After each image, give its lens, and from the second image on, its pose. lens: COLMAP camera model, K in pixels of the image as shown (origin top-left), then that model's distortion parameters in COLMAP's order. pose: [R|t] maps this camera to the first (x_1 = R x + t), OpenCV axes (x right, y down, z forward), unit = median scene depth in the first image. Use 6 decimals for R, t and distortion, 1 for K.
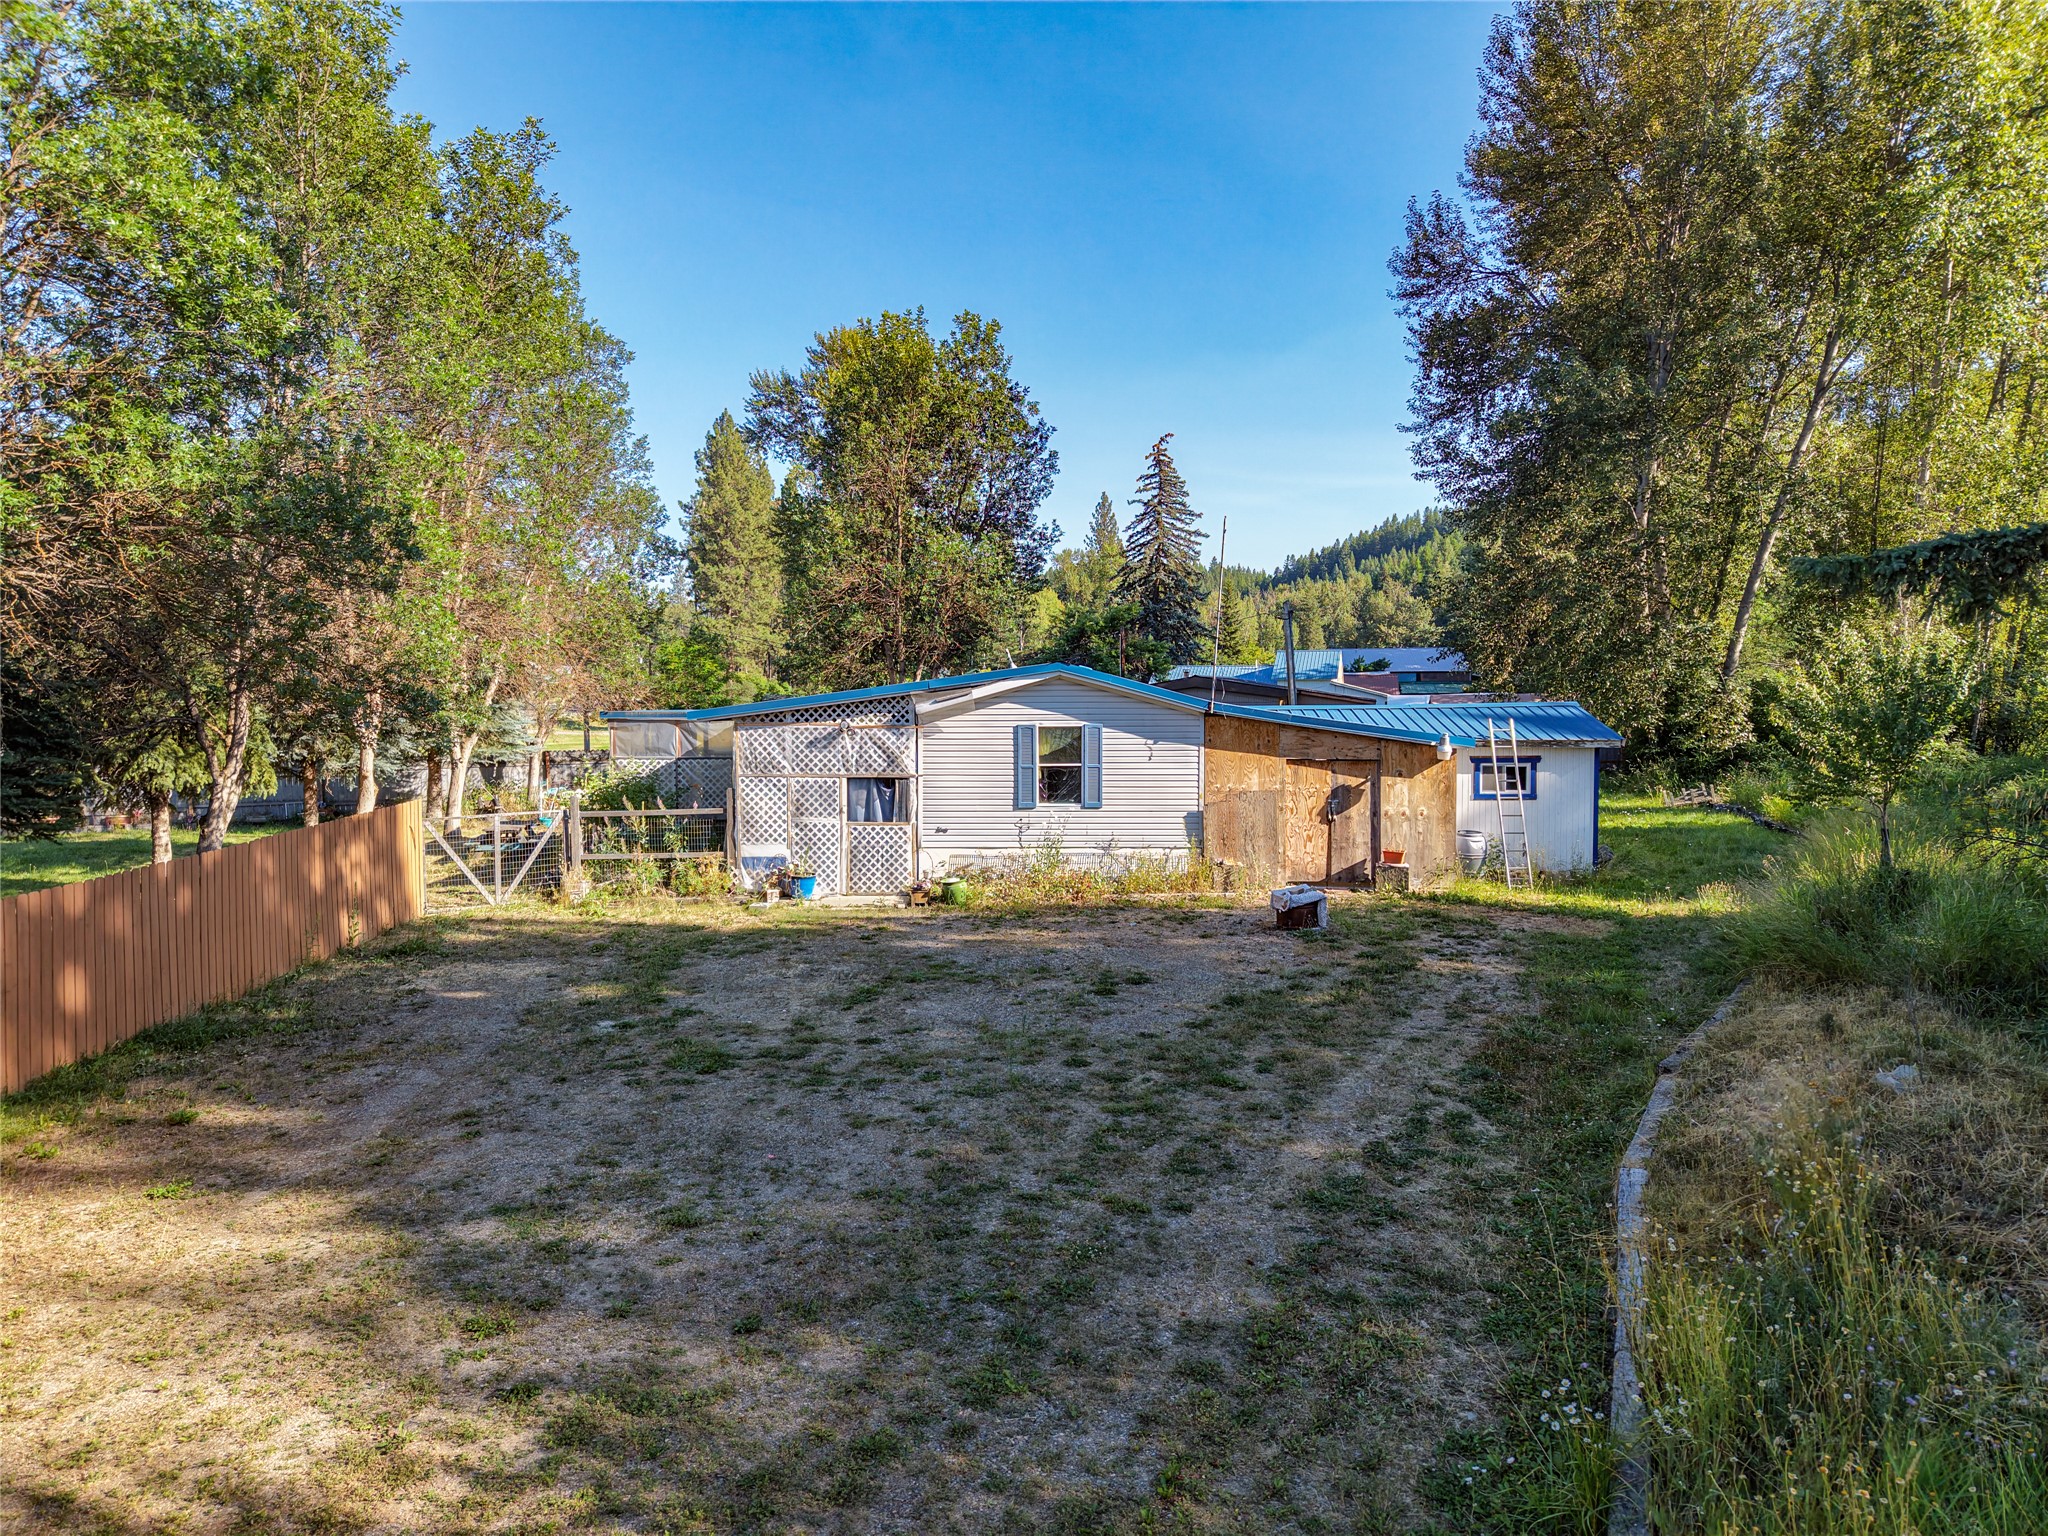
lens RADIAL K [[1377.1, 0, 1024.0], [0, 1377.1, 768.0], [0, 0, 1]] dist [0.037964, -0.034627]
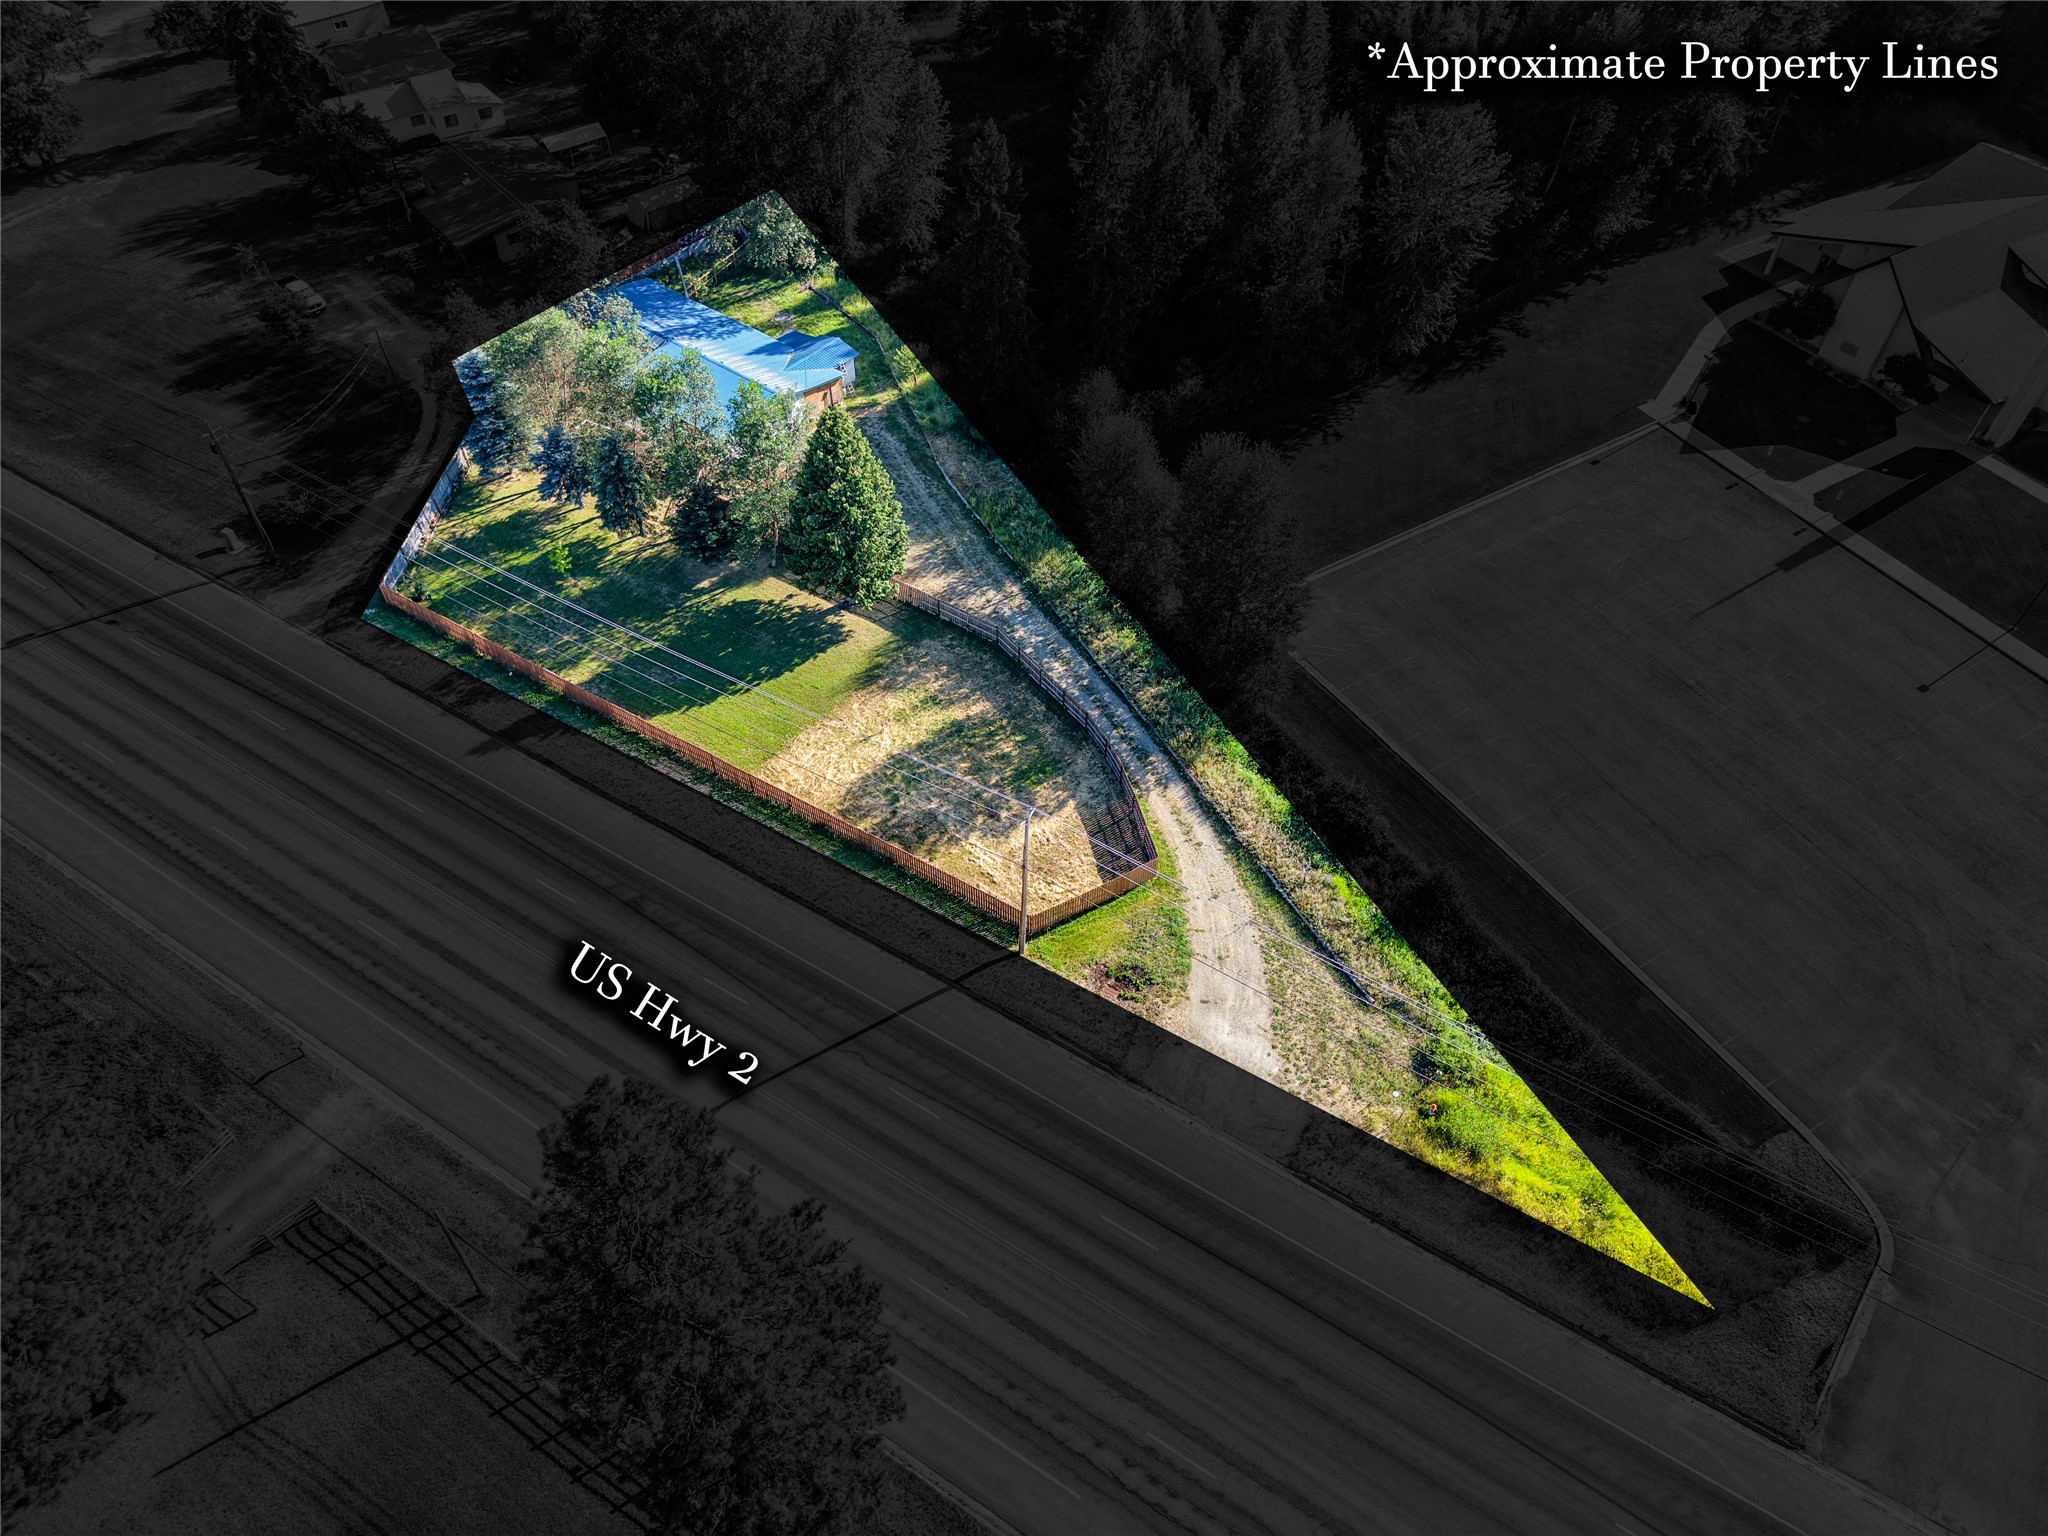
lens RADIAL K [[1377.1, 0, 1024.0], [0, 1377.1, 768.0], [0, 0, 1]] dist [0.037964, -0.034627]
pose [[0.607648, -0.581022, 0.541459, -2.642910], [0.035426, 0.700911, 0.712368, -2.417441], [-0.793416, -0.413688, 0.446491, -2.175331]]
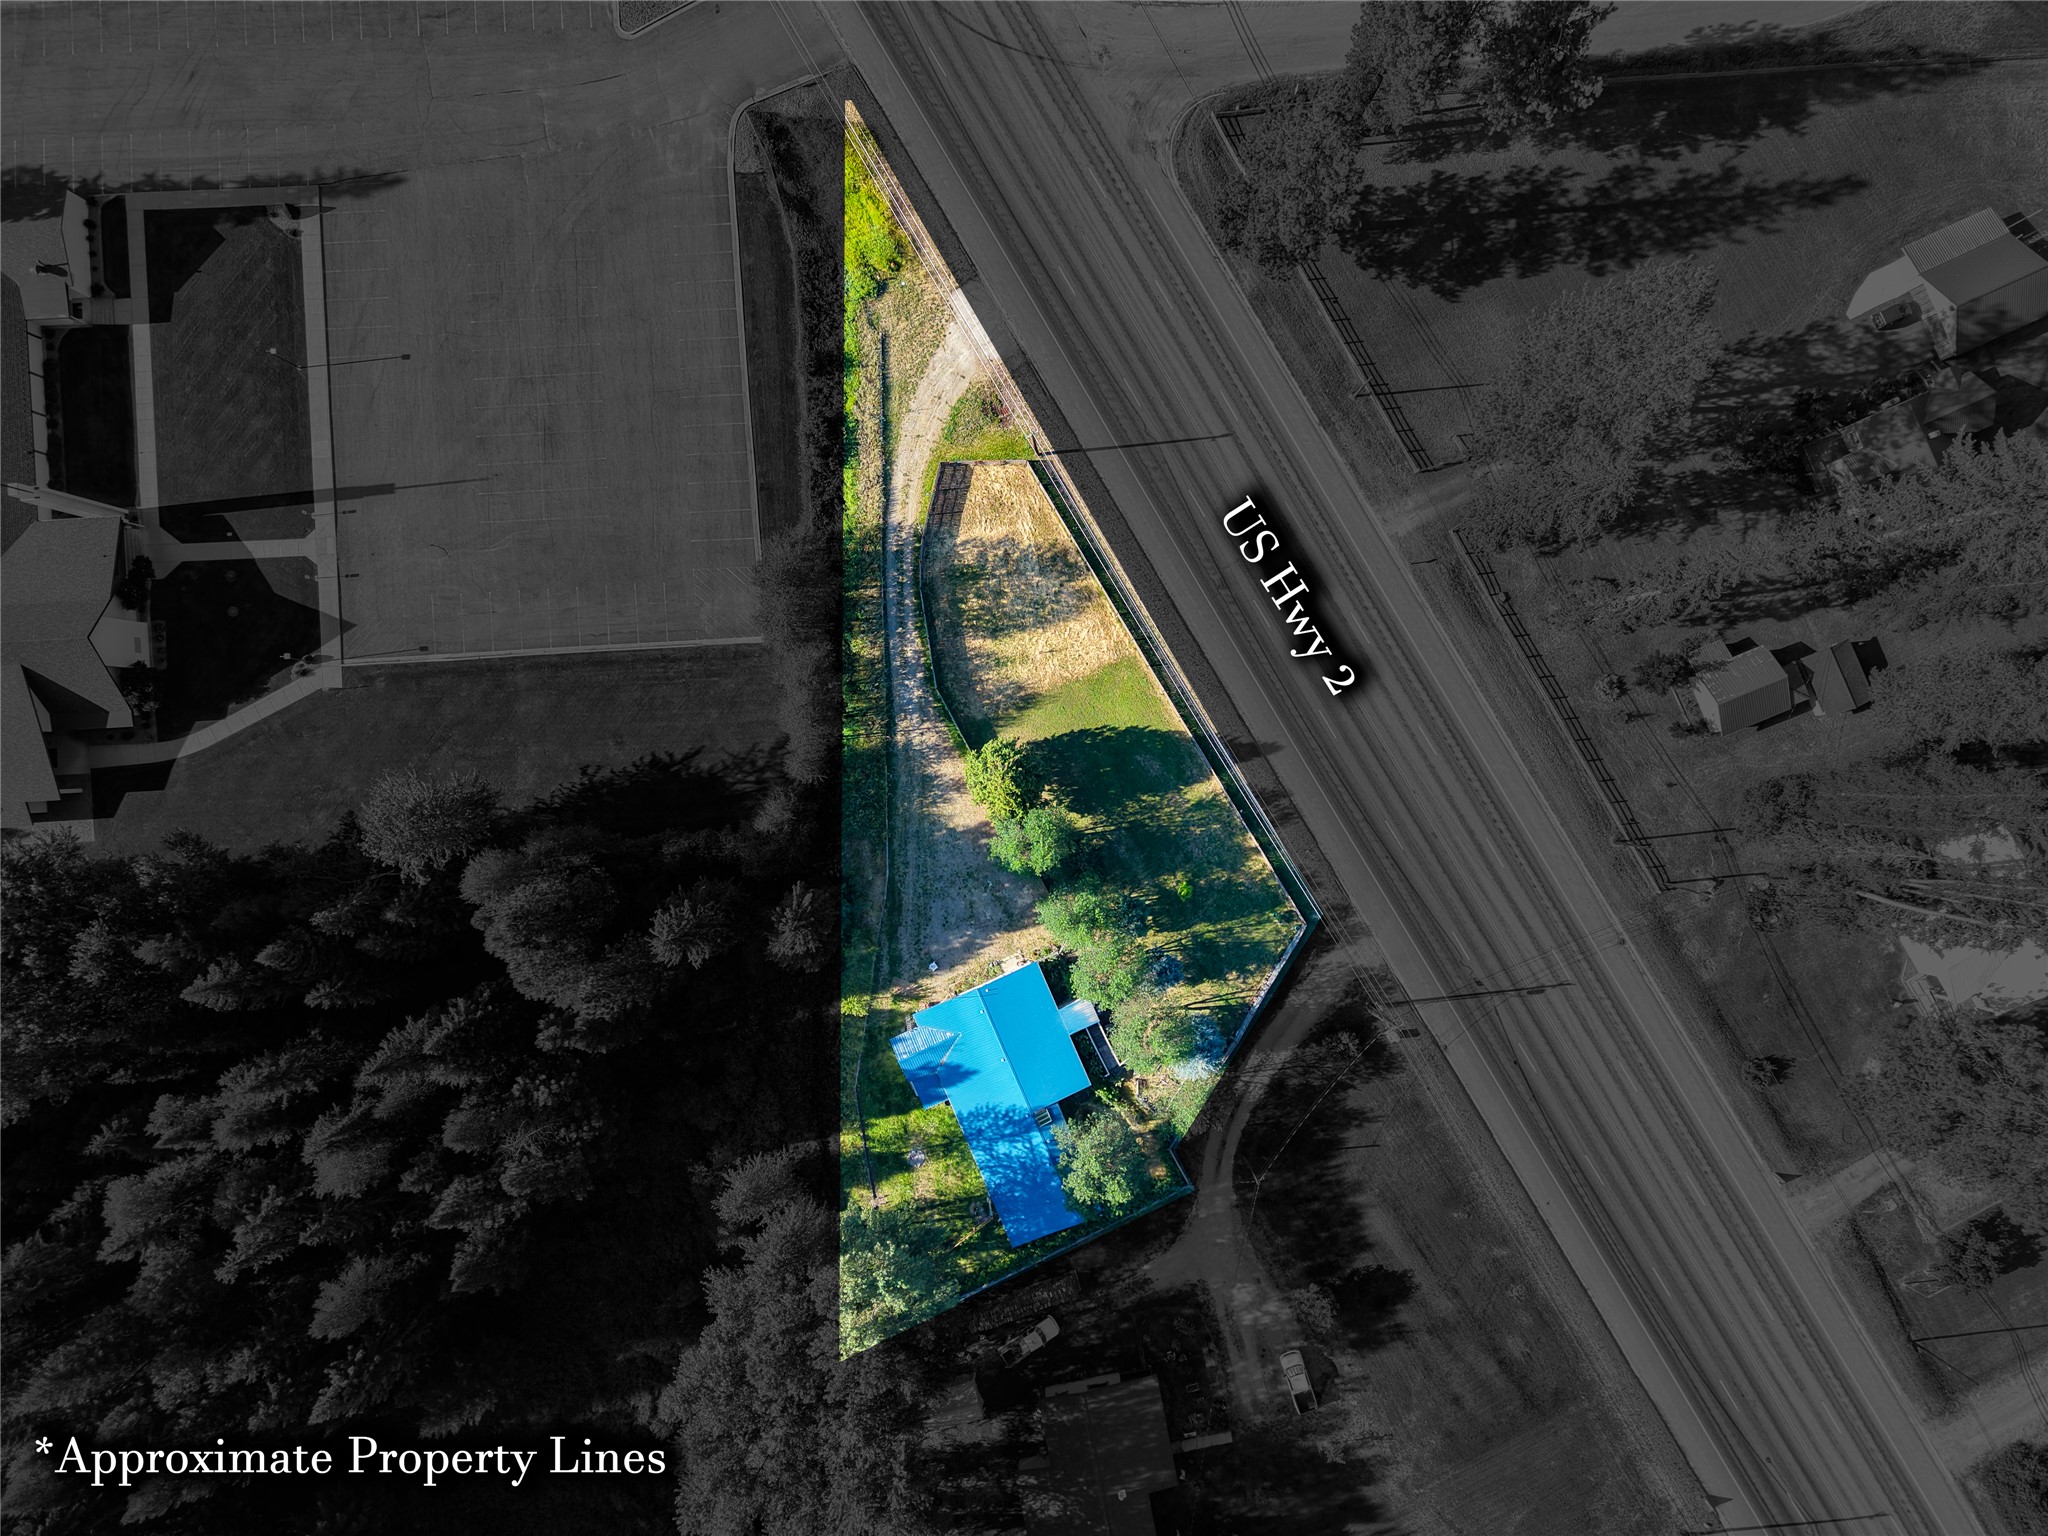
lens RADIAL K [[1377.1, 0, 1024.0], [0, 1377.1, 768.0], [0, 0, 1]] dist [0.037964, -0.034627]
pose [[-0.903671, 0.428193, 0.005379, -0.552381], [-0.018889, -0.052406, 0.998447, -5.554282], [0.427810, 0.902166, 0.055447, -0.063414]]
